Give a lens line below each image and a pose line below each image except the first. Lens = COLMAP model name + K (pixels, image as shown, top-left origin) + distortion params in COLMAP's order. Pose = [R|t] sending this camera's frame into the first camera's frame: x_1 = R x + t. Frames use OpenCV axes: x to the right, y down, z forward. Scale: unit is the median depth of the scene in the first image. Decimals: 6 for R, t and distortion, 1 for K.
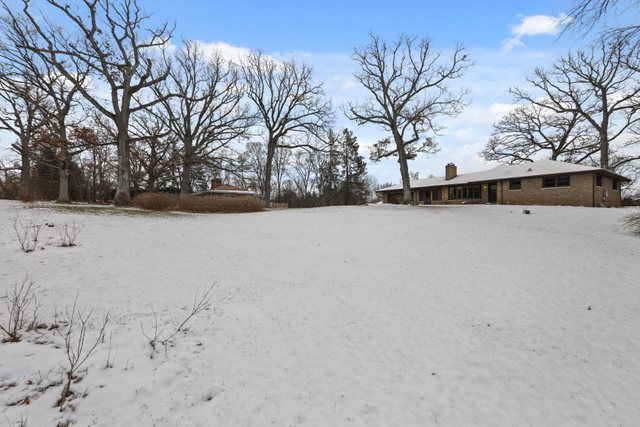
lens RADIAL K [[285.4, 0, 320.0], [0, 285.4, 213.5], [0, 0, 1]] dist [0.020024, -0.000144]
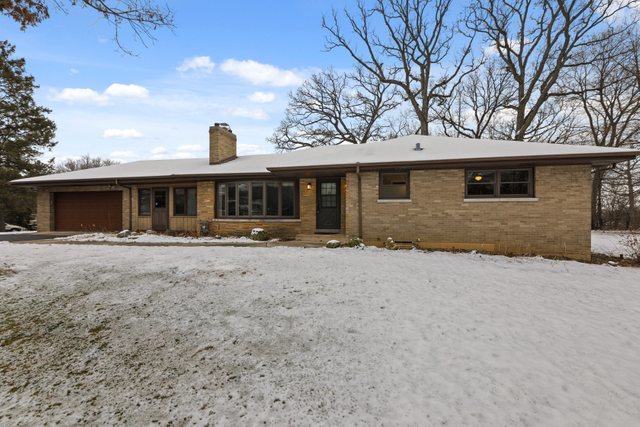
lens RADIAL K [[285.4, 0, 320.0], [0, 285.4, 213.5], [0, 0, 1]] dist [0.020024, -0.000144]
pose [[0.745455, 0.004488, 0.666541, 0.325377], [-0.003813, 0.999990, -0.002468, -0.054305], [-0.666545, -0.000702, 0.745465, 0.680879]]
